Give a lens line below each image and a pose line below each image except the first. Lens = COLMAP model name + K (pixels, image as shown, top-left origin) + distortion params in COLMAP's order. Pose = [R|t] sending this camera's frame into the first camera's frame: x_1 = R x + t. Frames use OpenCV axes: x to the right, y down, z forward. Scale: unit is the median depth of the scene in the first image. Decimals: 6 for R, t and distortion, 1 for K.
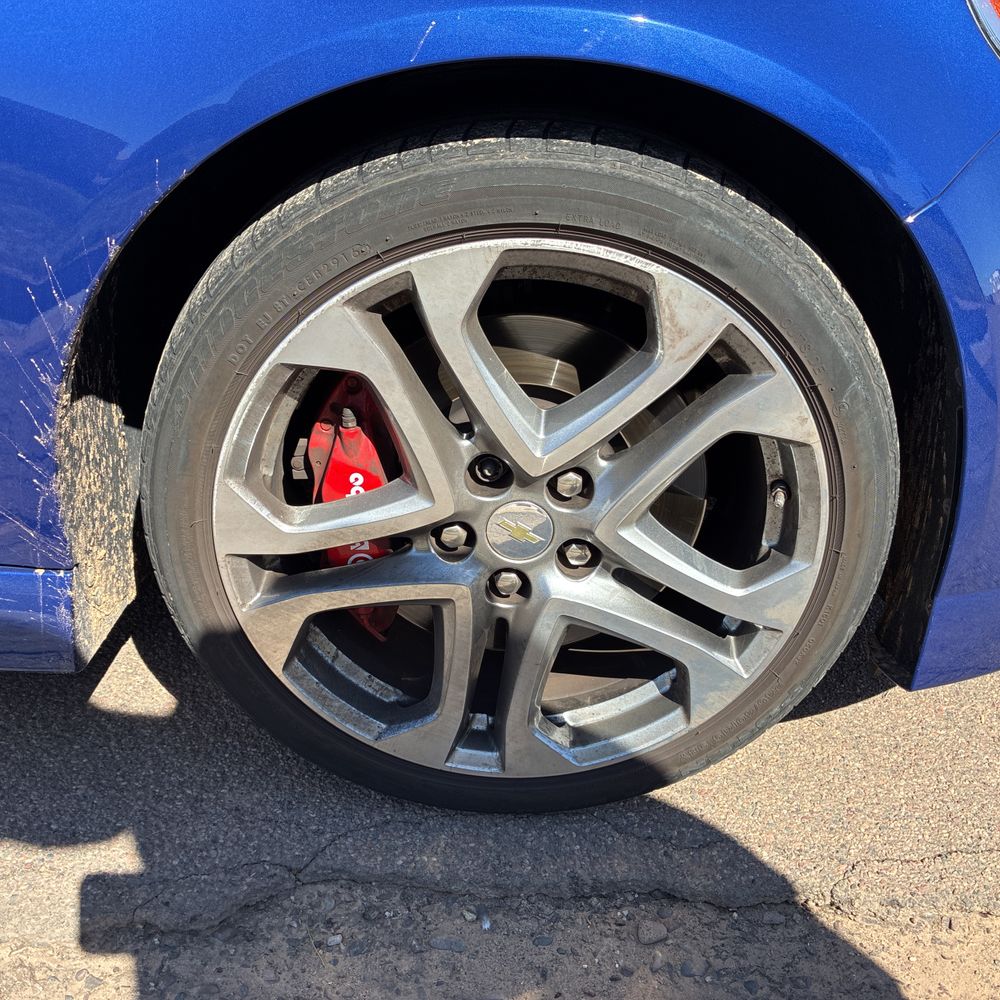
lens RADIAL K [[1005.8, 0, 509.3], [0, 1005.8, 500.0], [0, 0, 1]] dist [0.007125, 0.006356]
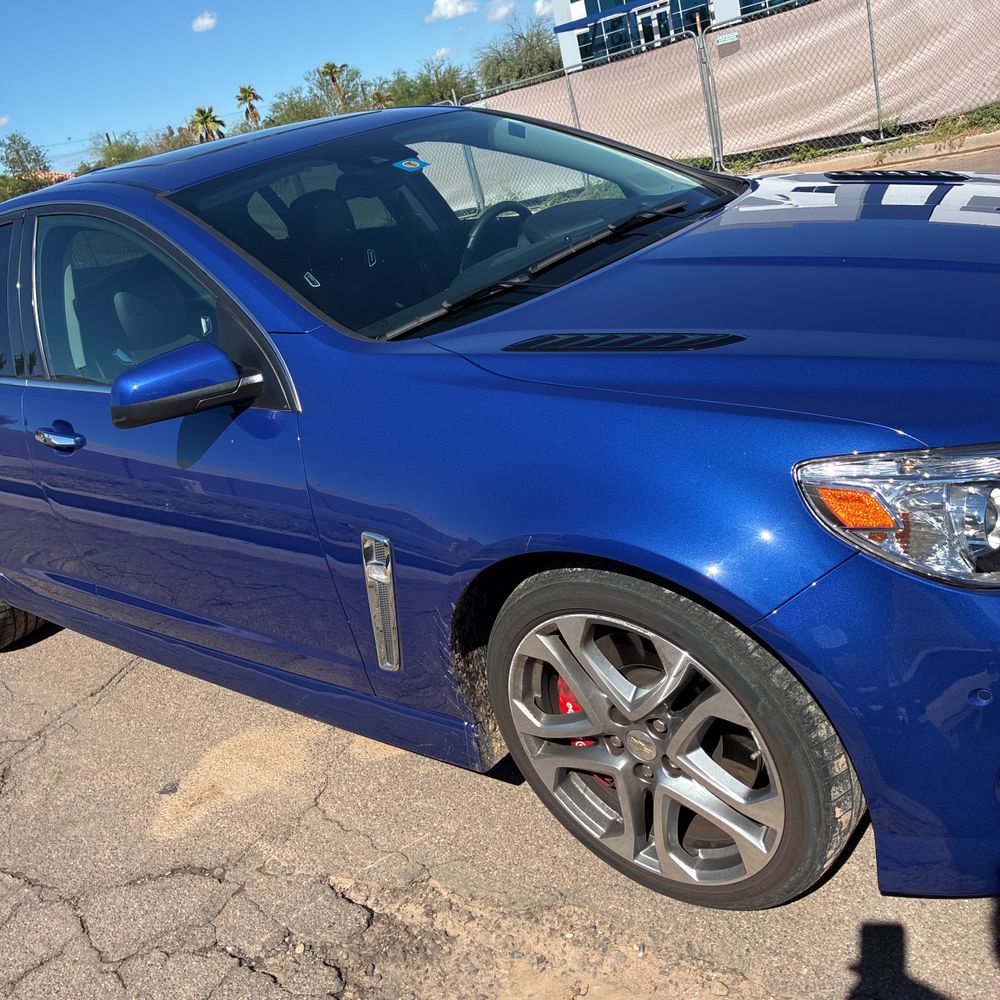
lens RADIAL K [[1019.3, 0, 502.0], [0, 1019.3, 490.1], [0, 0, 1]] dist [0.006330, 0.035455]
pose [[0.729698, 0.007905, -0.683724, 1.147157], [-0.030564, 0.999311, -0.021066, -0.404993], [0.683086, 0.036269, 0.729437, -0.601193]]
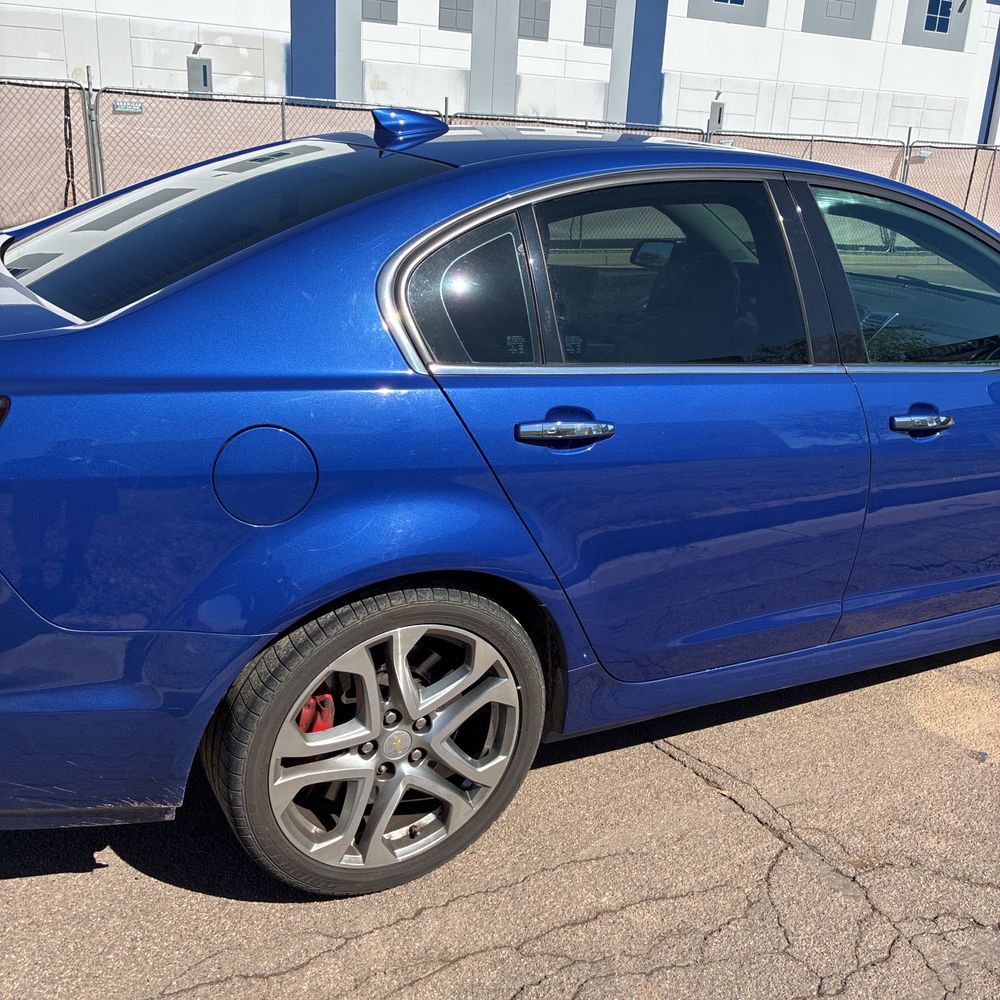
lens RADIAL K [[1018.3, 0, 495.0], [0, 1018.3, 480.8], [0, 0, 1]] dist [0.021271, -0.018431]
pose [[0.879547, -0.152296, 0.450779, -4.089211], [0.199201, 0.978230, -0.058179, -0.488798], [-0.432106, 0.140967, 0.890737, -1.294255]]
